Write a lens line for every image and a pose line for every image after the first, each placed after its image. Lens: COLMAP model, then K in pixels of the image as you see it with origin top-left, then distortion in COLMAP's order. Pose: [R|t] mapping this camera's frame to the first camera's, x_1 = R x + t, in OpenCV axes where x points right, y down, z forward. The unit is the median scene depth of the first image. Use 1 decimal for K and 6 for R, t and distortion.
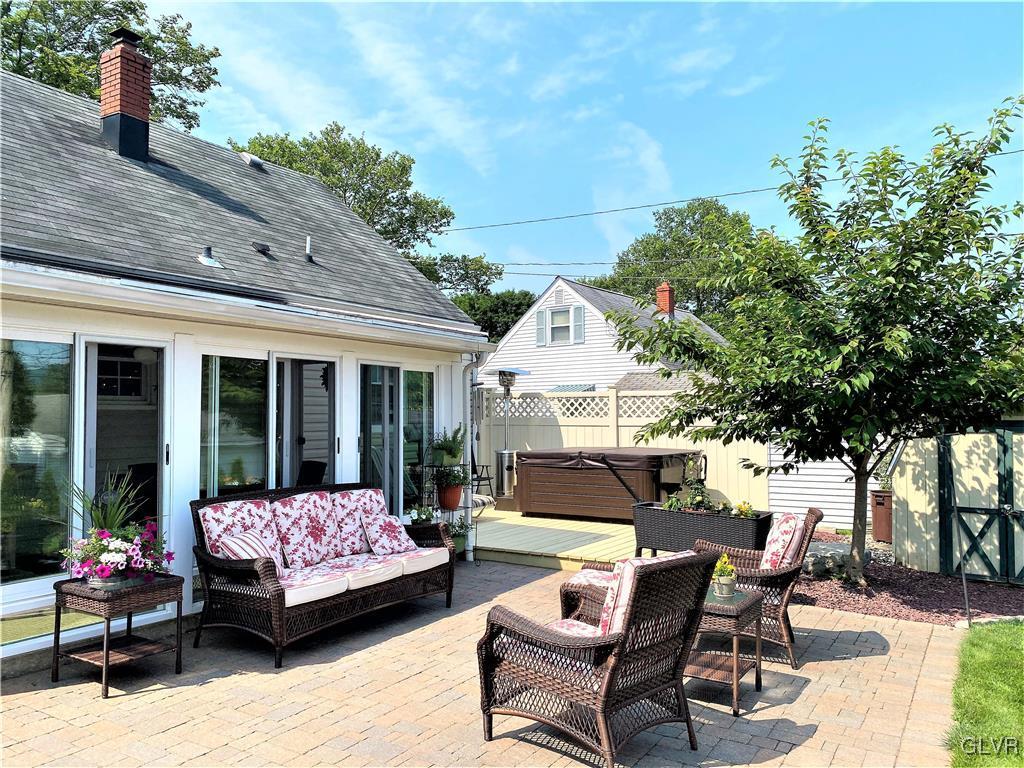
lens RADIAL K [[781.3, 0, 510.7], [0, 781.3, 390.3], [0, 0, 1]] dist [0.069689, -0.105539]
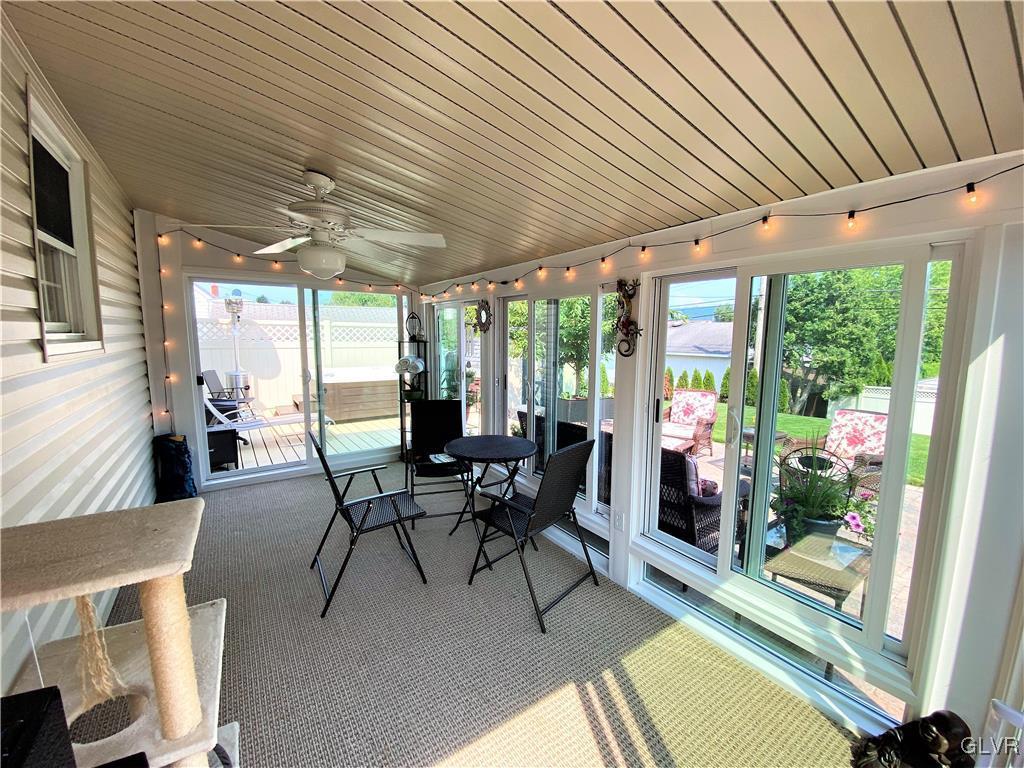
lens RADIAL K [[419.9, 0, 519.6], [0, 419.9, 371.0], [0, 0, 1]] dist [0.014812, -0.000330]
pose [[0.387853, -0.073646, 0.918774, -0.395429], [-0.040088, 0.994512, 0.096639, 0.001970], [-0.920849, -0.074313, 0.382773, 0.418549]]
